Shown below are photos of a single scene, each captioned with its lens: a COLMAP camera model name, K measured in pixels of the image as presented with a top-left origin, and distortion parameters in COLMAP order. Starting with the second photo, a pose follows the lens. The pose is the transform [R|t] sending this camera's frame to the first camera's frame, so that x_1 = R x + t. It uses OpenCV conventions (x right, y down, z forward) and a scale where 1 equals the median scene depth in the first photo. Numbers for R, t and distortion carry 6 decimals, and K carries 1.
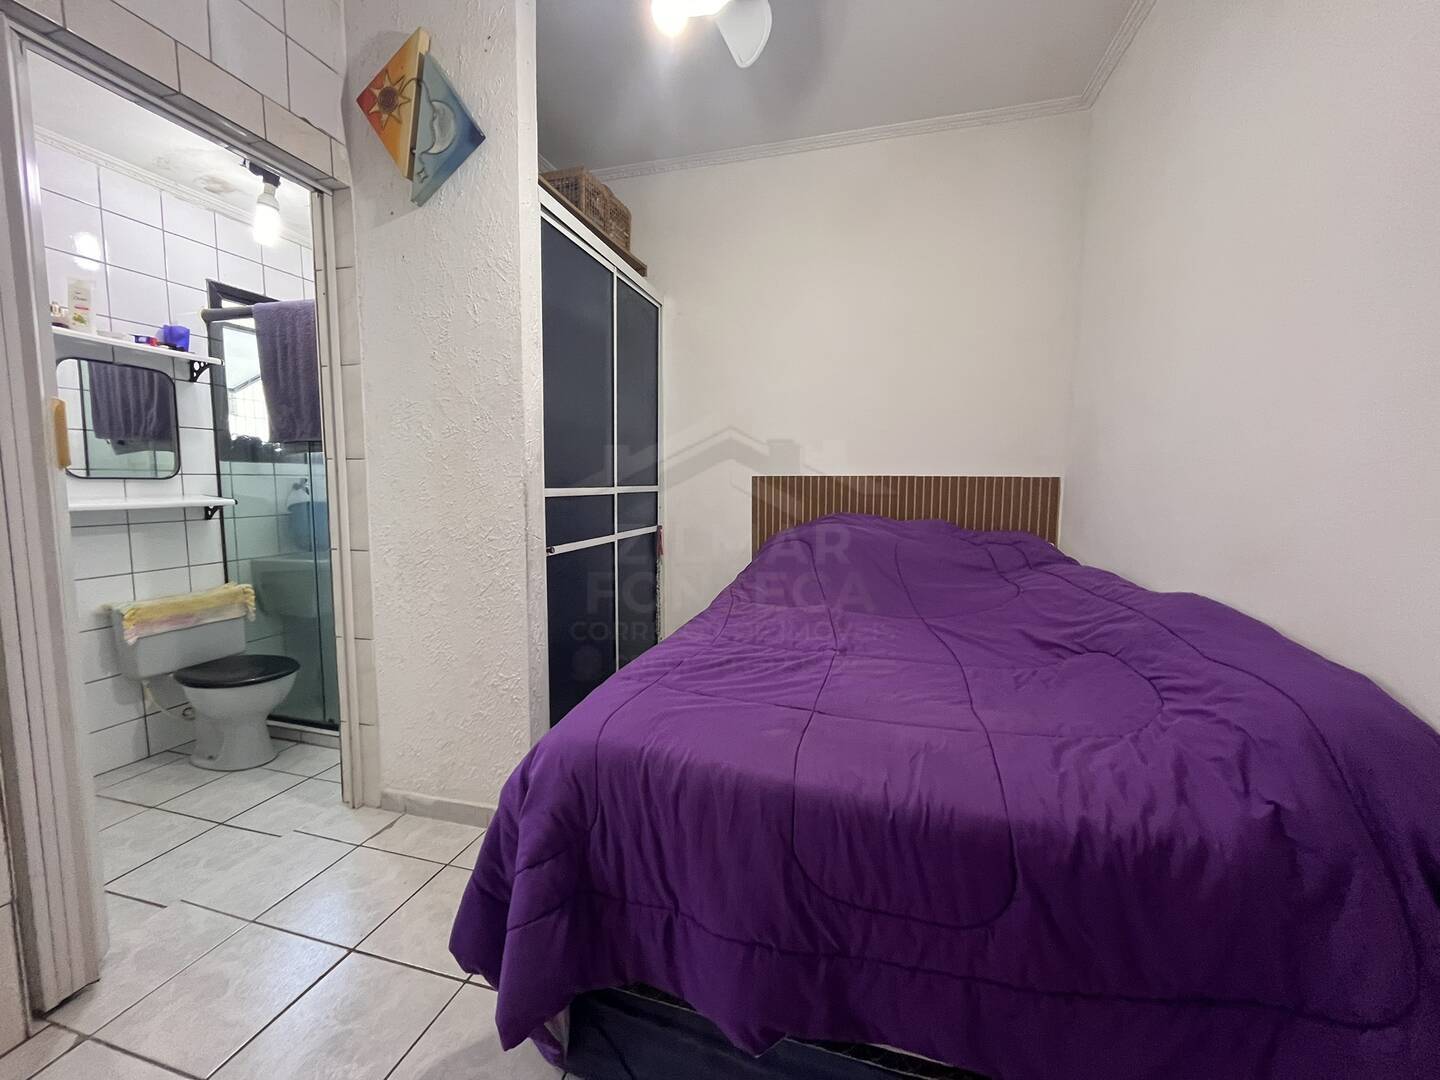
lens RADIAL K [[582.3, 0, 720.6], [0, 582.3, 539.0], [0, 0, 1]] dist [-0.004161, 0.000016]
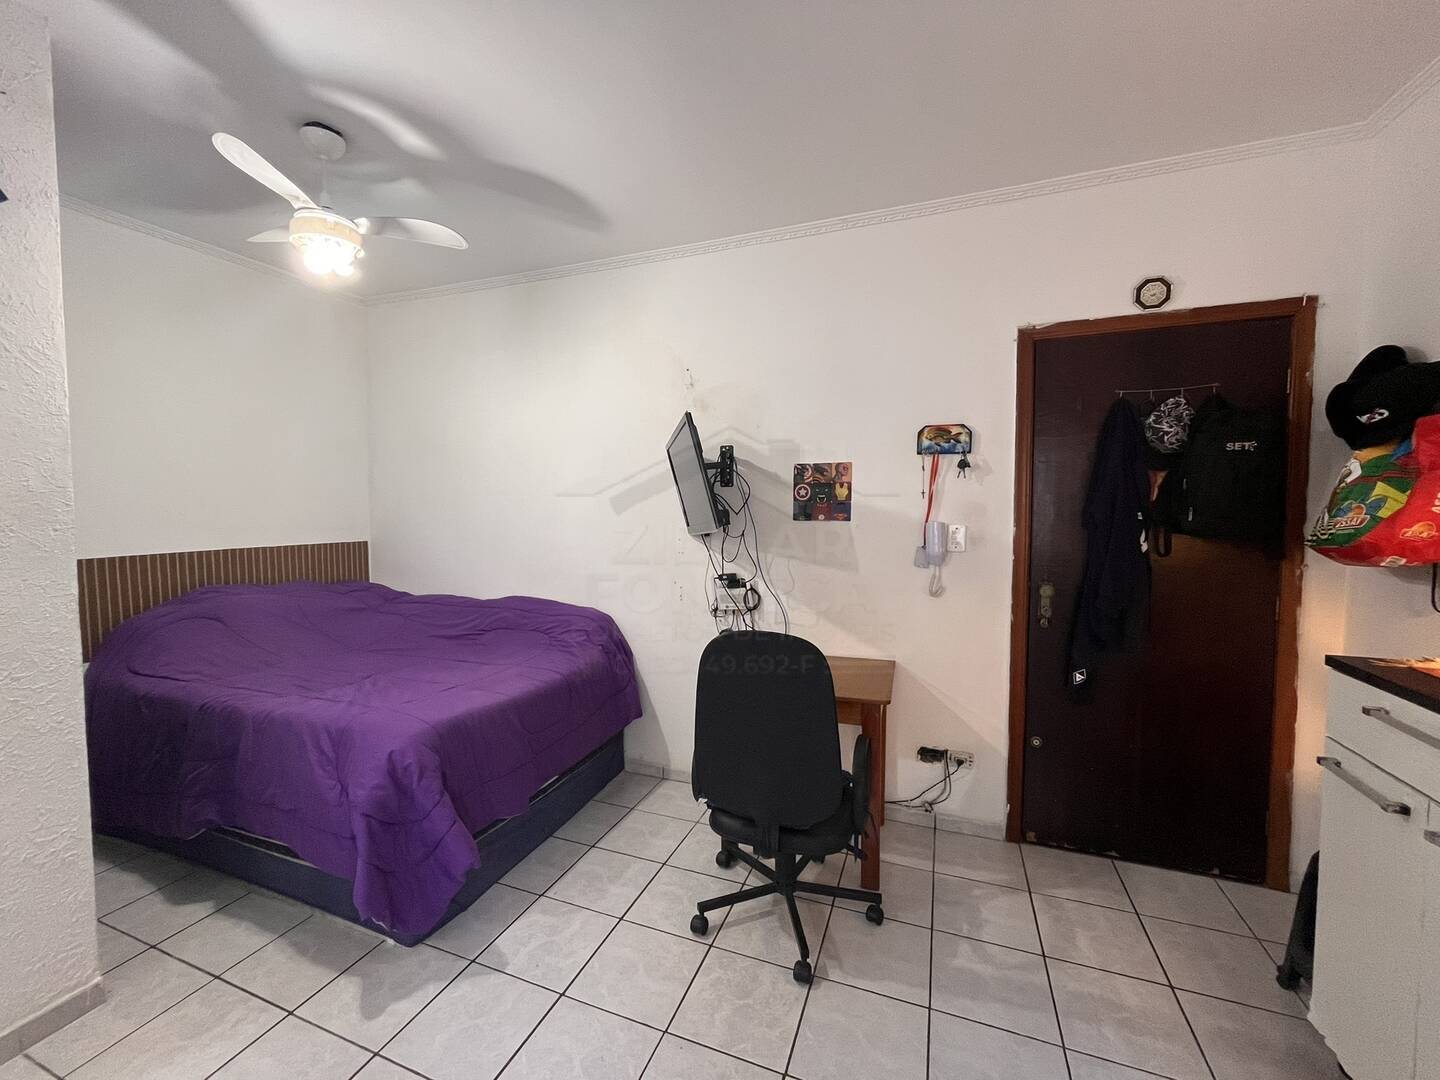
lens RADIAL K [[582.3, 0, 718.8], [0, 582.3, 542.5], [0, 0, 1]] dist [-0.004161, 0.000016]
pose [[0.106073, -0.071340, 0.991796, -0.882690], [0.103496, 0.992798, 0.060343, -0.110173], [-0.988958, 0.096246, 0.112692, -0.057574]]
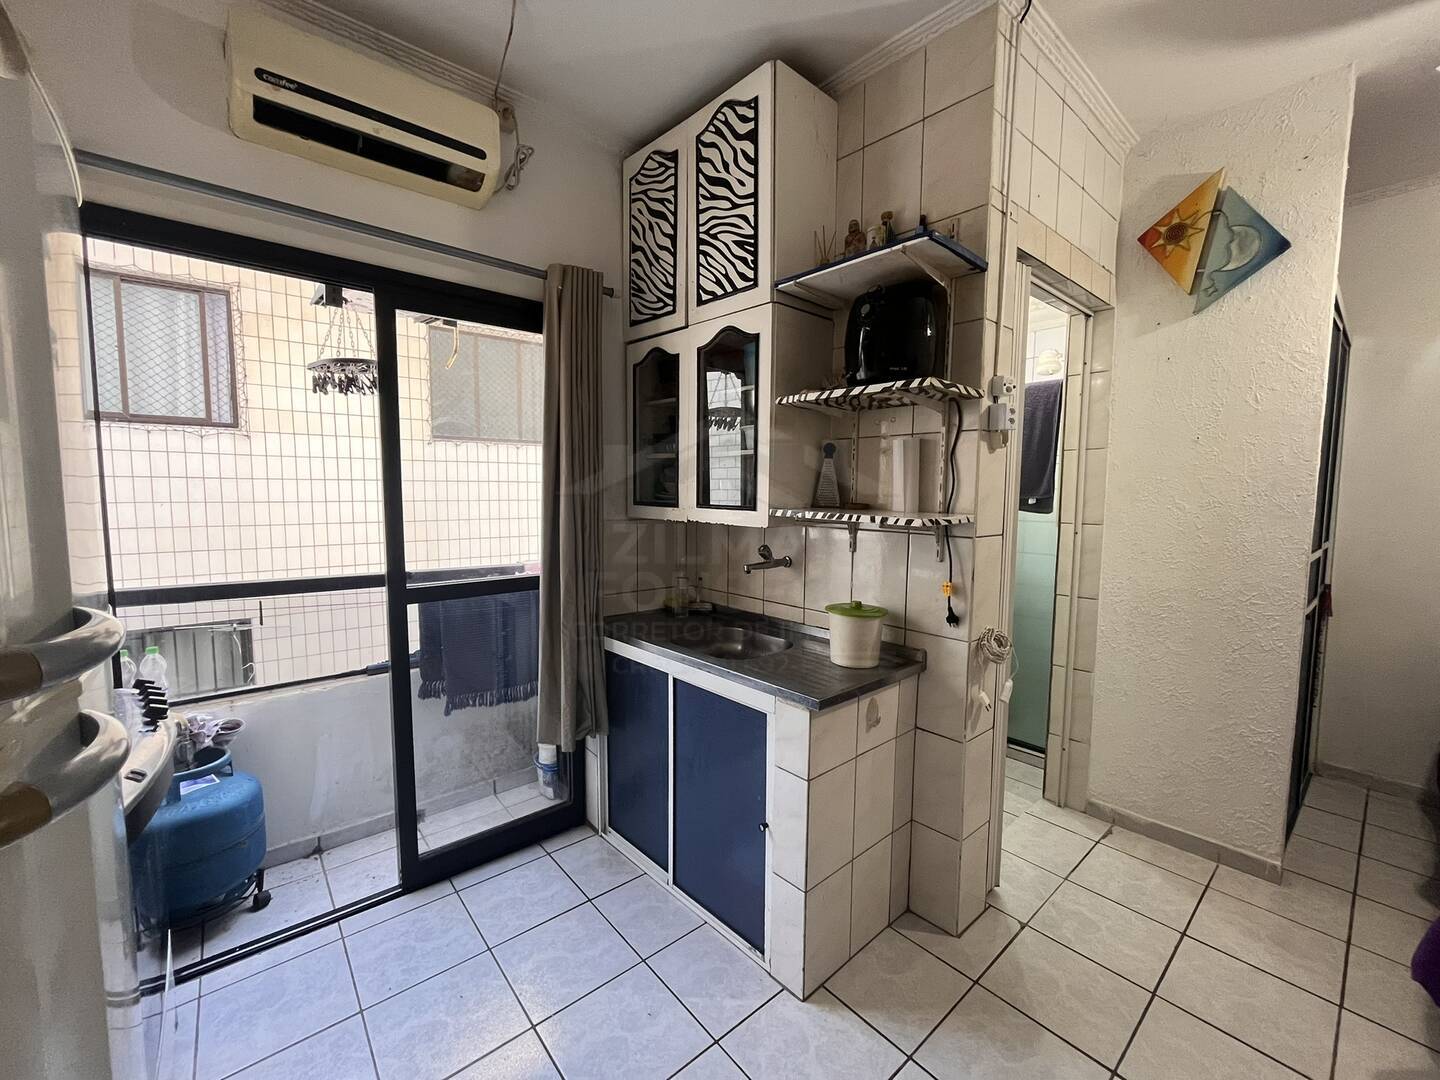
lens RADIAL K [[582.3, 0, 716.4], [0, 582.3, 537.5], [0, 0, 1]] dist [-0.004161, 0.000016]
pose [[0.822395, 0.039890, -0.567517, -0.499808], [-0.053647, 0.998531, -0.007554, -0.049355], [0.566382, 0.036658, 0.823327, -0.395865]]
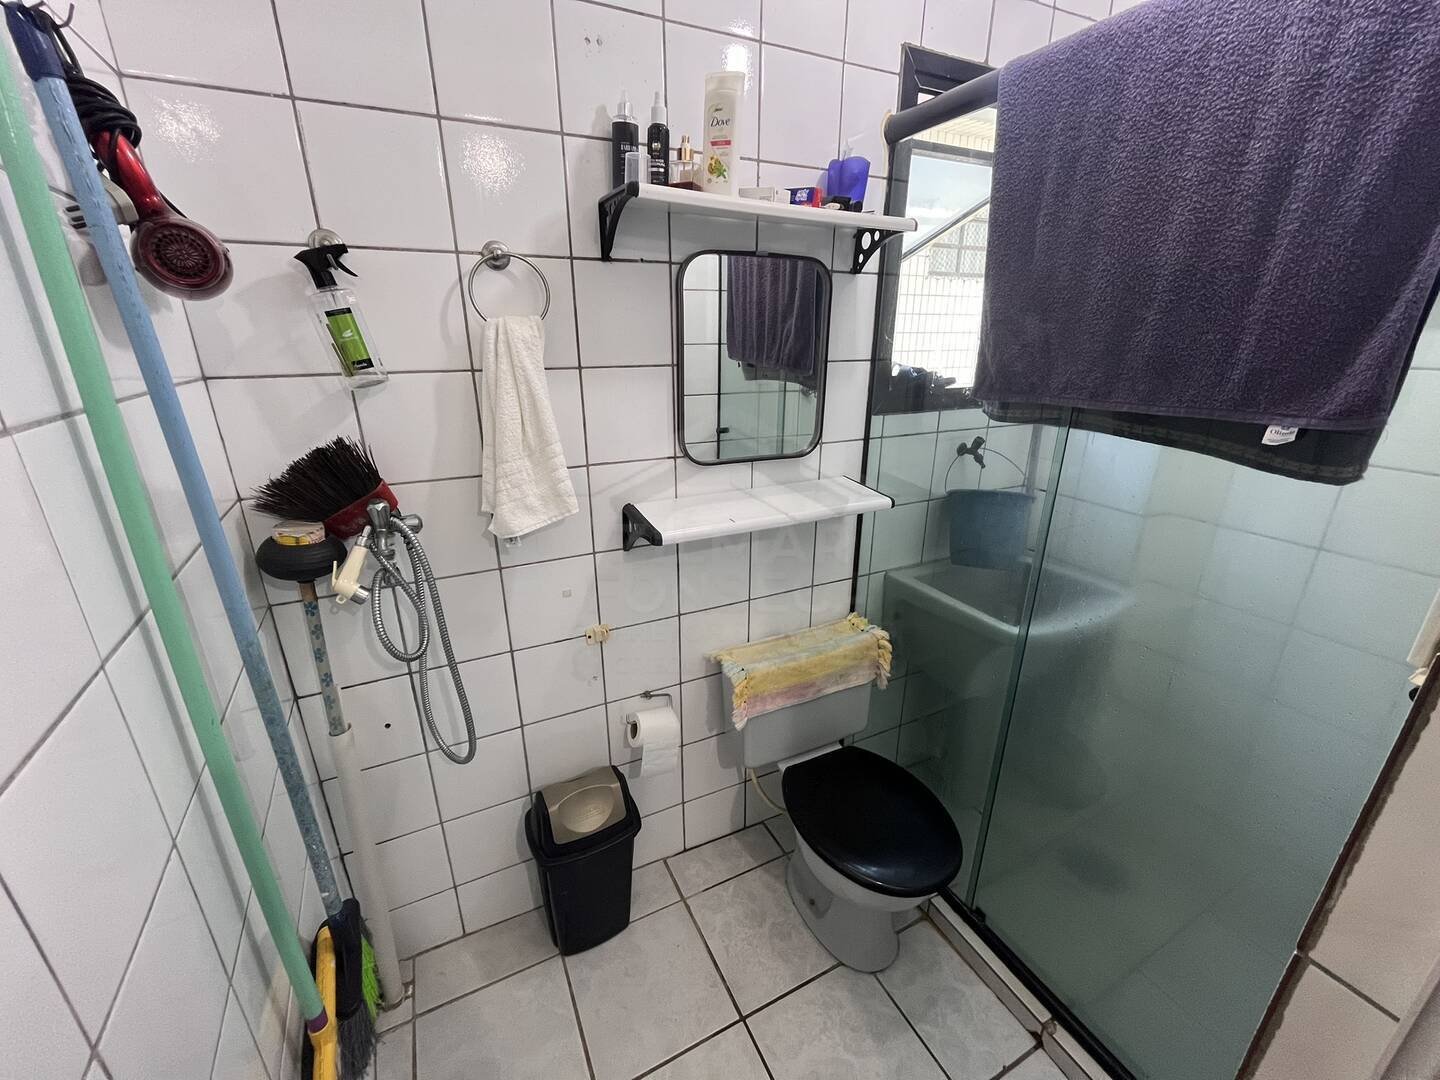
lens RADIAL K [[582.3, 0, 719.7], [0, 582.3, 540.8], [0, 0, 1]] dist [-0.004161, 0.000016]
pose [[0.666343, 0.239330, -0.706193, -0.622465], [-0.067490, 0.962560, 0.262531, -0.185451], [0.742585, -0.127275, 0.657548, 0.583390]]
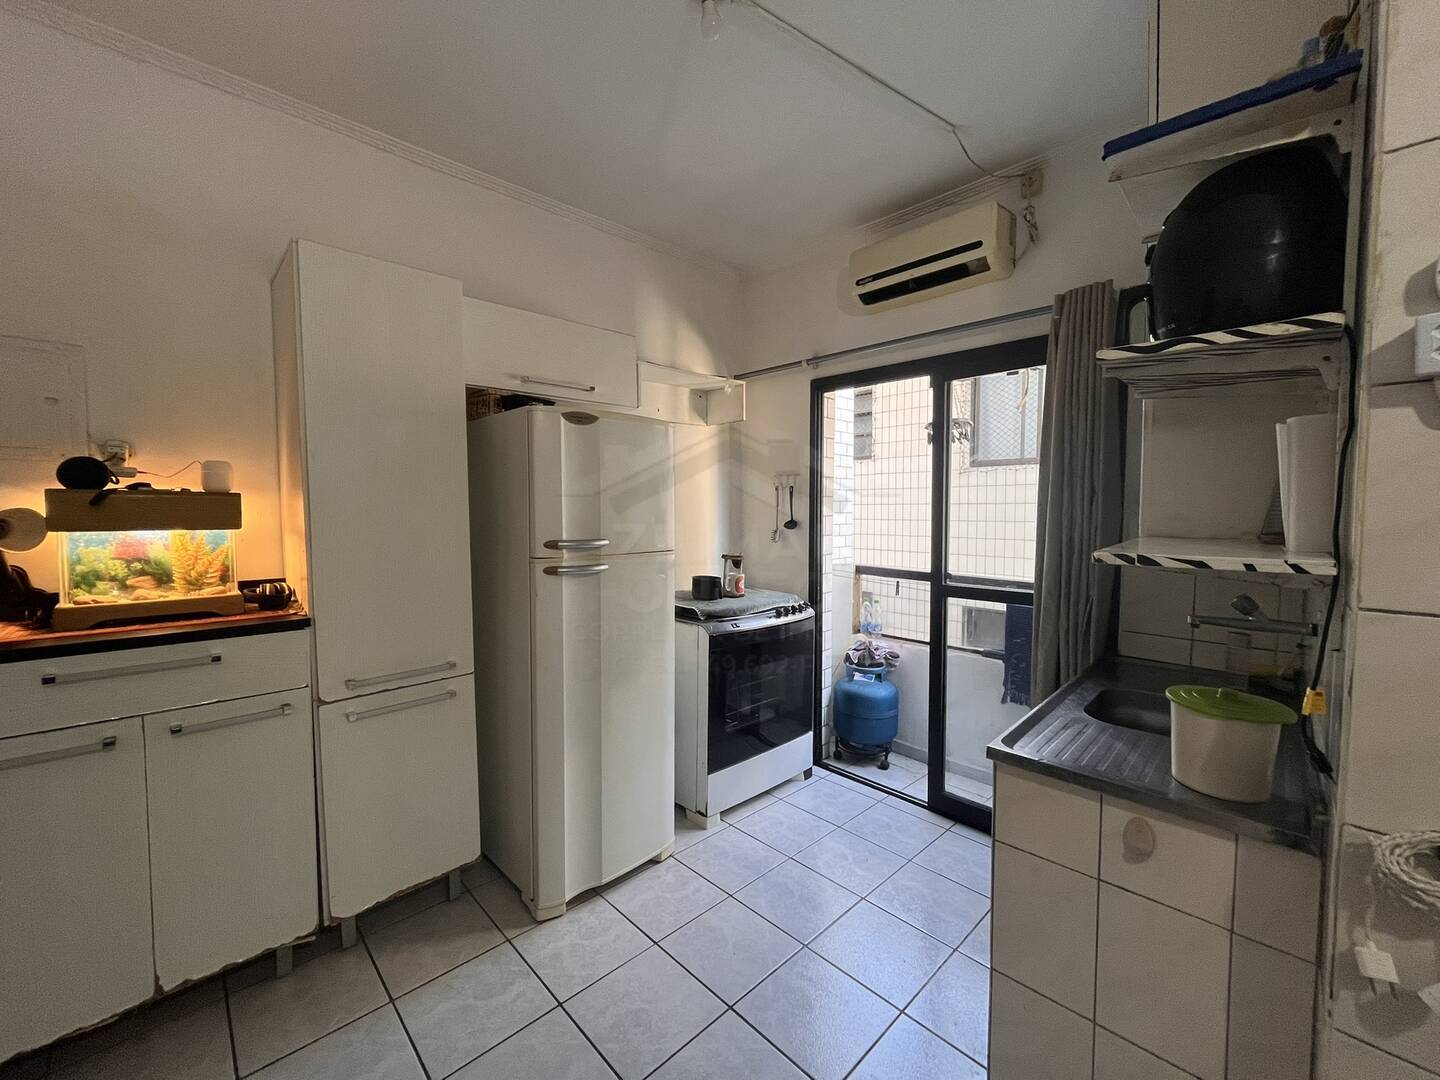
lens RADIAL K [[582.3, 0, 724.3], [0, 582.3, 539.3], [0, 0, 1]] dist [-0.004161, 0.000016]
pose [[-0.510079, 0.030399, -0.859590, -0.144164], [-0.097100, 0.990952, 0.092663, -0.110975], [0.854629, 0.130731, -0.502512, 0.247740]]
